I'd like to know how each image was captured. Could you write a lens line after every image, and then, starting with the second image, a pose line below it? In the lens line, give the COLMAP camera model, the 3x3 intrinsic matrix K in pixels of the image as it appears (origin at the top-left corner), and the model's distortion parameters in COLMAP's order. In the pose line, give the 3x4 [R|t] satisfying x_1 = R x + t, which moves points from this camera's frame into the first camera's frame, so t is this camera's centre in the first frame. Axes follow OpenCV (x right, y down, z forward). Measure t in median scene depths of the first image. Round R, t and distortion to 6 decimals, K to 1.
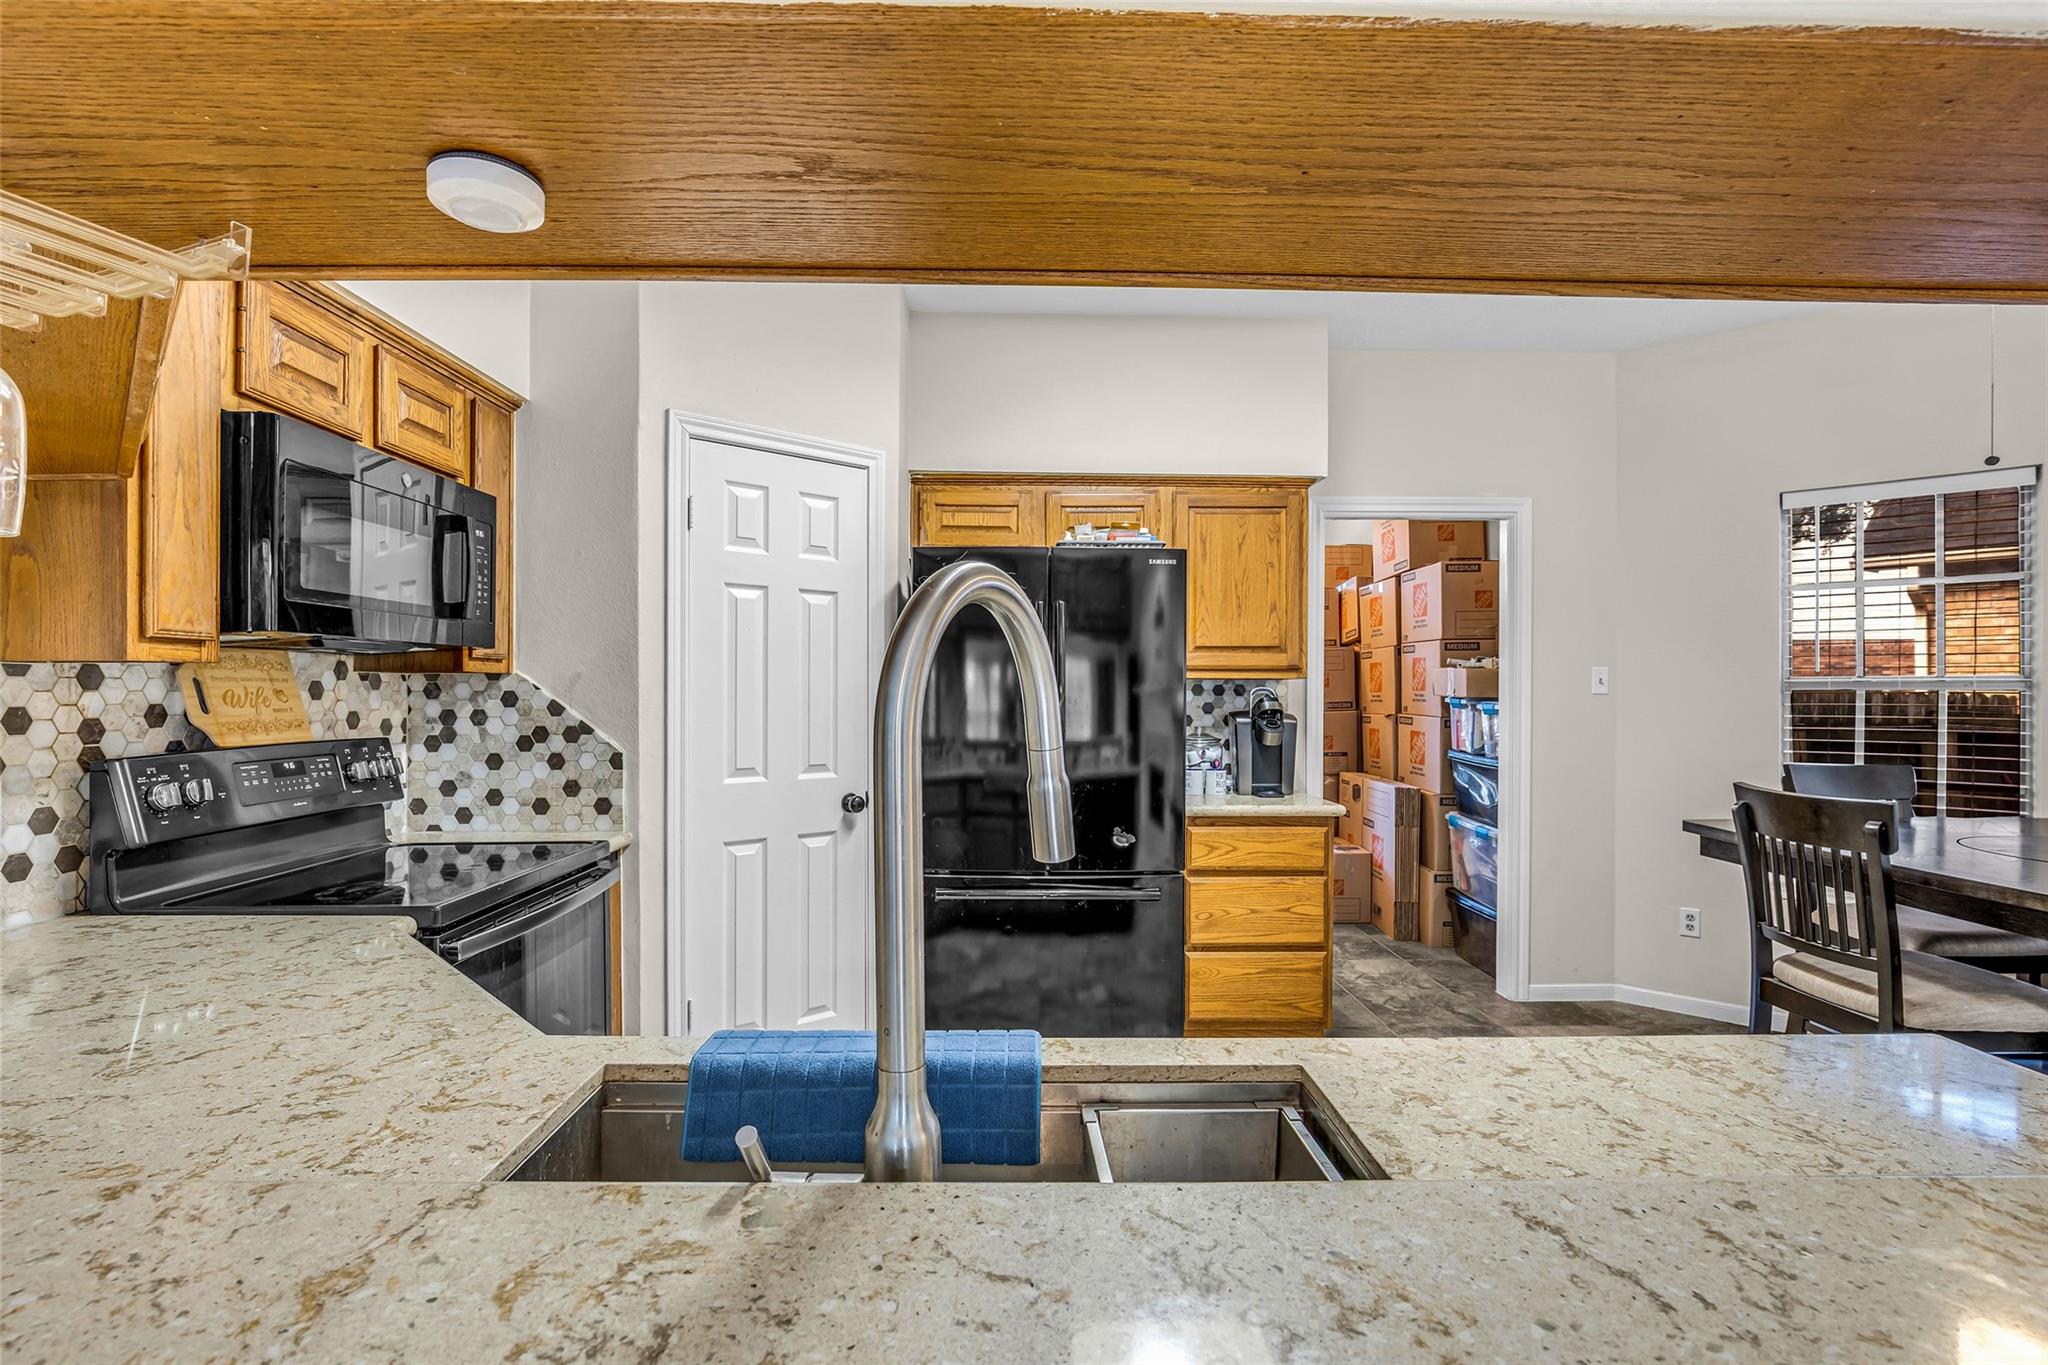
lens RADIAL K [[944.9, 0, 1022.9], [0, 944.9, 699.6], [0, 0, 1]] dist [-0.016701, 0.000901]
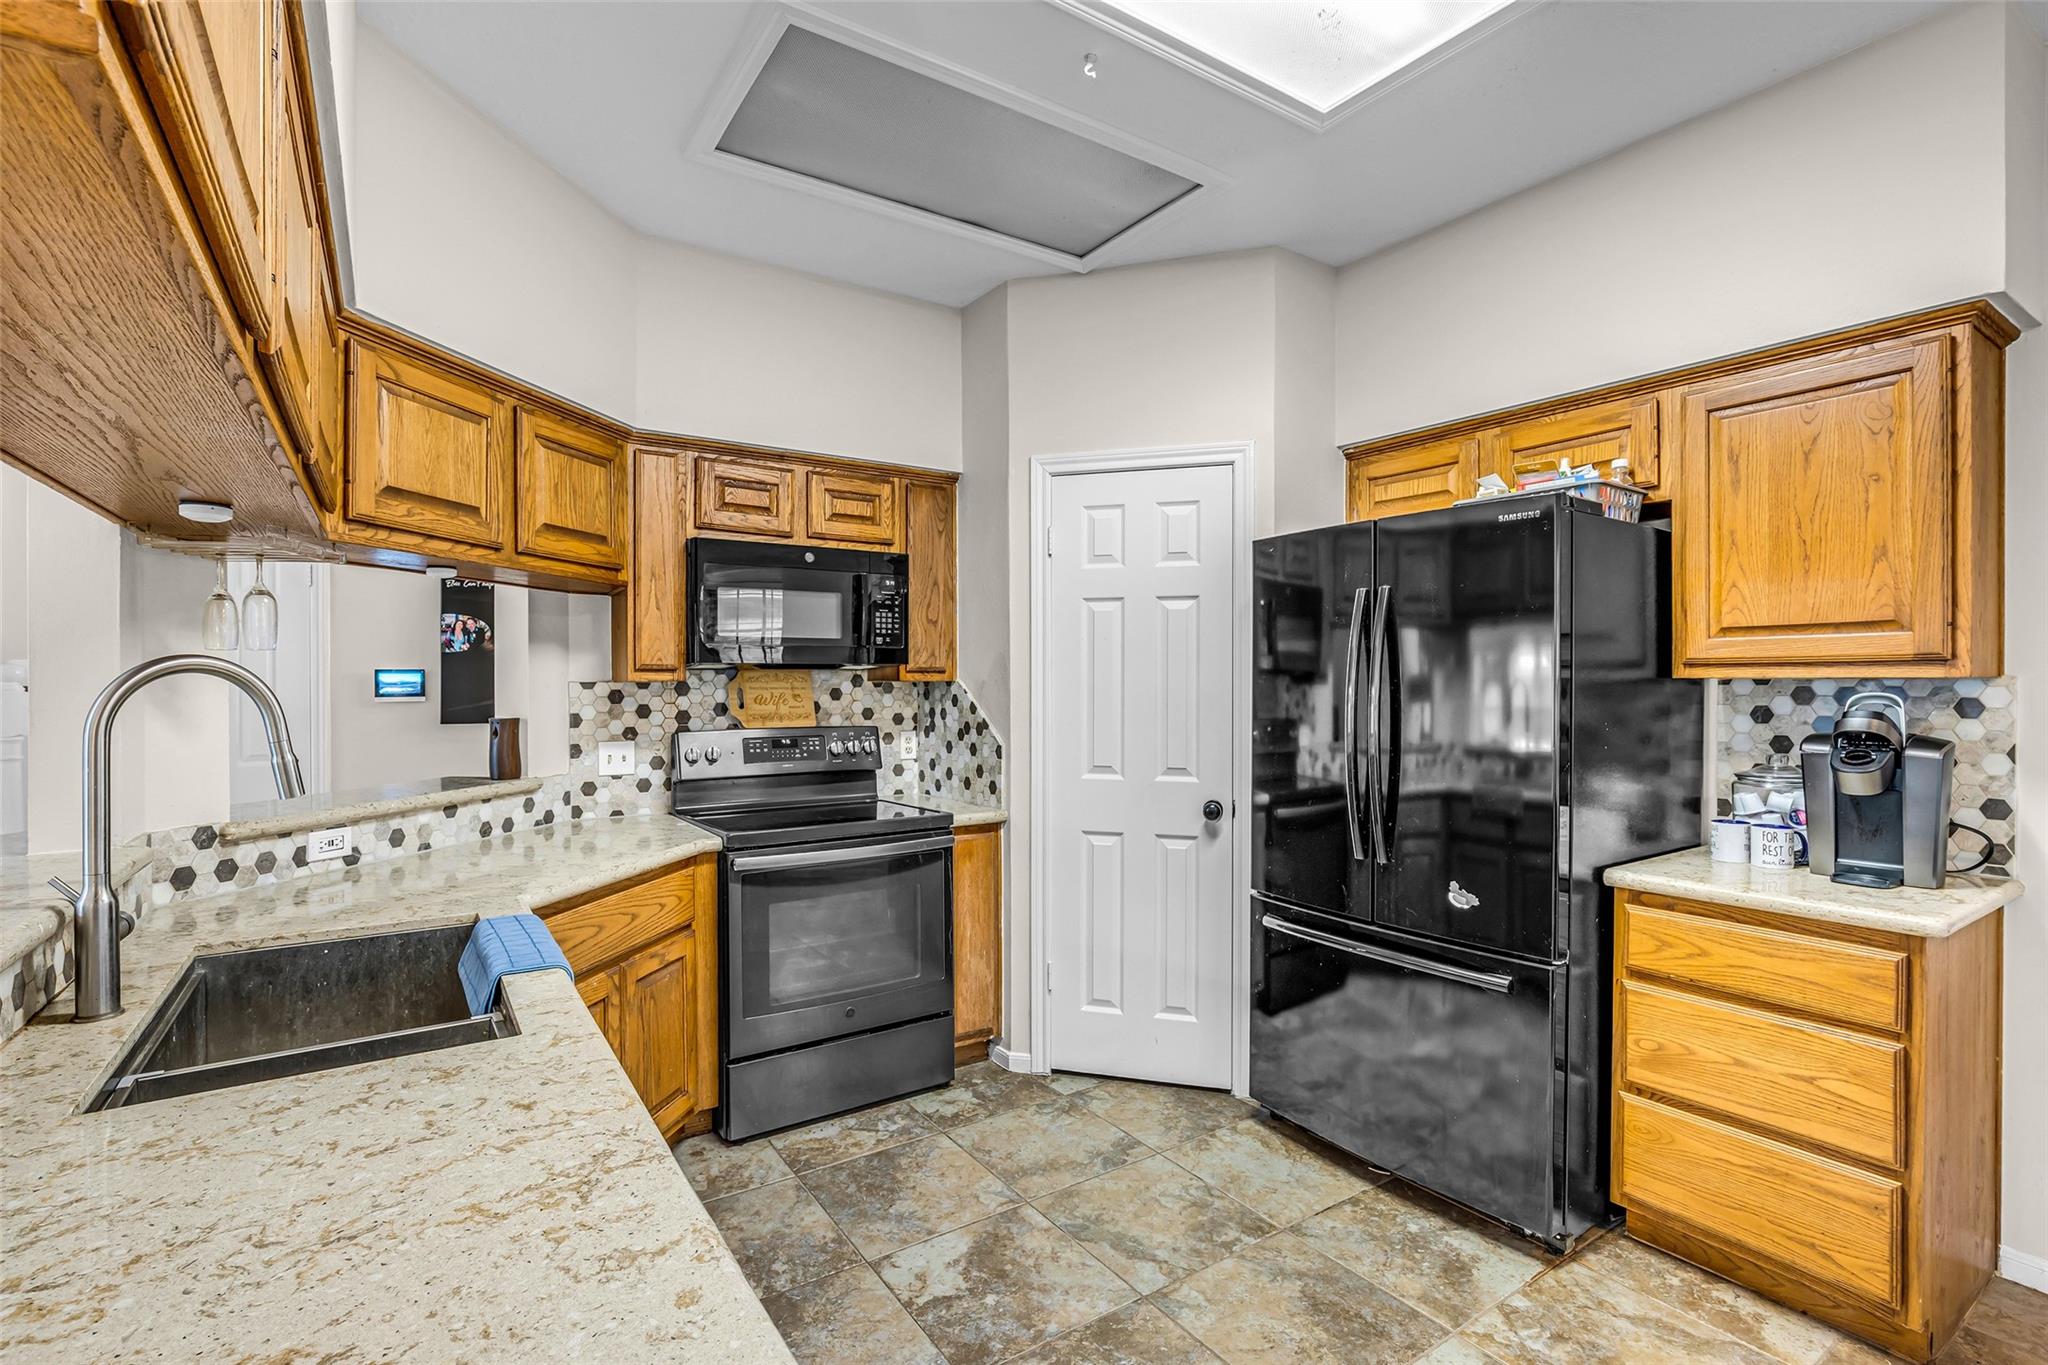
lens RADIAL K [[944.9, 0, 993.0], [0, 944.9, 694.1], [0, 0, 1]] dist [-0.016701, 0.000901]
pose [[0.531039, 0.007427, -0.847315, 0.612269], [-0.005186, 0.999971, 0.005515, -0.017296], [0.847332, 0.001466, 0.531062, 0.336740]]
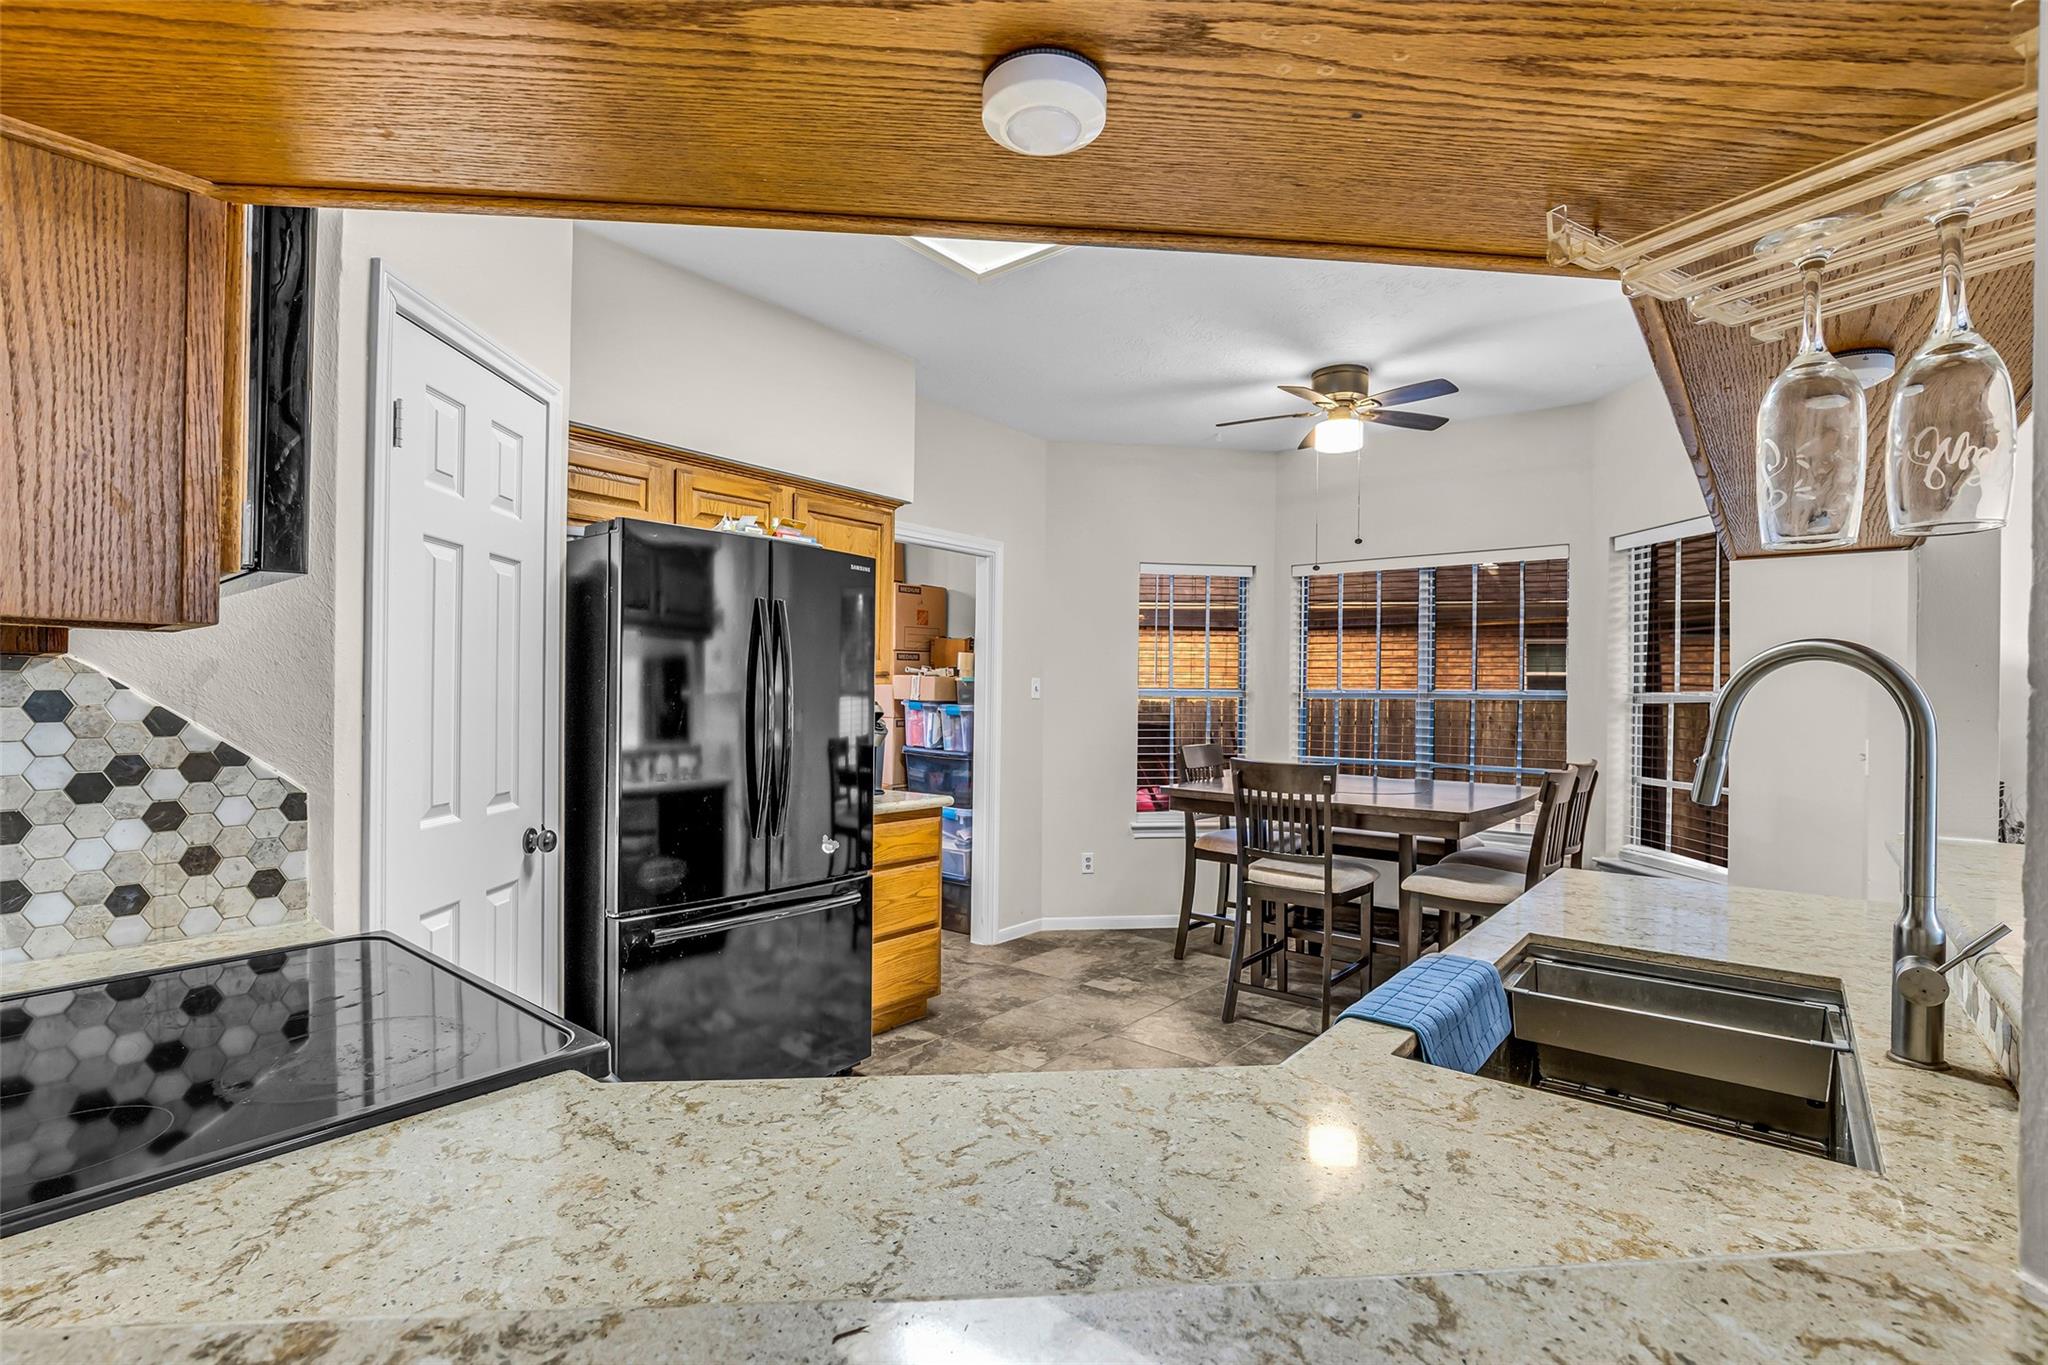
lens RADIAL K [[944.9, 0, 1022.1], [0, 944.9, 699.1], [0, 0, 1]] dist [-0.016701, 0.000901]
pose [[0.641027, 0.002530, 0.767515, -0.595423], [-0.002814, 0.999996, -0.000947, -0.005674], [-0.767514, -0.001552, 0.641031, 0.247262]]
